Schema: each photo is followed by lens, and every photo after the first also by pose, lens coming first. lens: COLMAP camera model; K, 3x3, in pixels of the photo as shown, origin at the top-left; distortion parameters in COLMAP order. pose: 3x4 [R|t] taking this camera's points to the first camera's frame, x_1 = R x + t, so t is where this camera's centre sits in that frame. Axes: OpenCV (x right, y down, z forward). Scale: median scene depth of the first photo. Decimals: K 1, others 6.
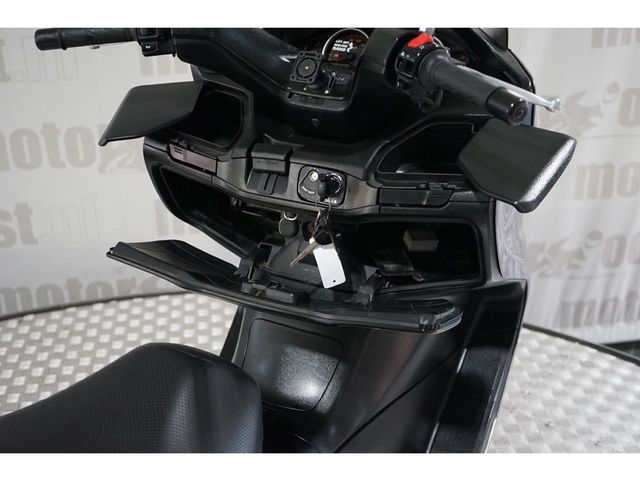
lens RADIAL K [[828.2, 0, 321.0], [0, 828.2, 240.7], [0, 0, 1]] dist [0.002602, 0.000000]
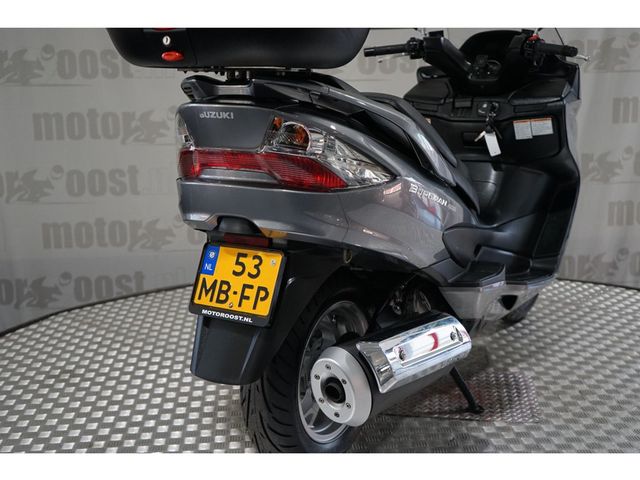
lens RADIAL K [[828.2, 0, 323.1], [0, 828.2, 243.6], [0, 0, 1]] dist [0.002602, 0.000000]
pose [[0.998881, 0.008615, -0.046507, -0.260297], [-0.018585, 0.975675, -0.218432, 0.606513], [0.043494, 0.219052, 0.974743, -0.893497]]
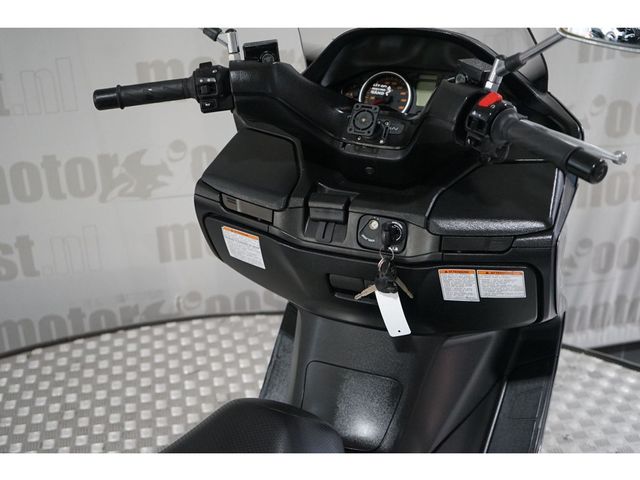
lens RADIAL K [[828.2, 0, 317.9], [0, 828.2, 237.4], [0, 0, 1]] dist [0.002602, 0.000000]
pose [[0.998122, -0.038572, 0.047595, -0.094624], [0.038771, 0.999243, -0.003269, -0.045575], [-0.047432, 0.005108, 0.998861, -0.018230]]
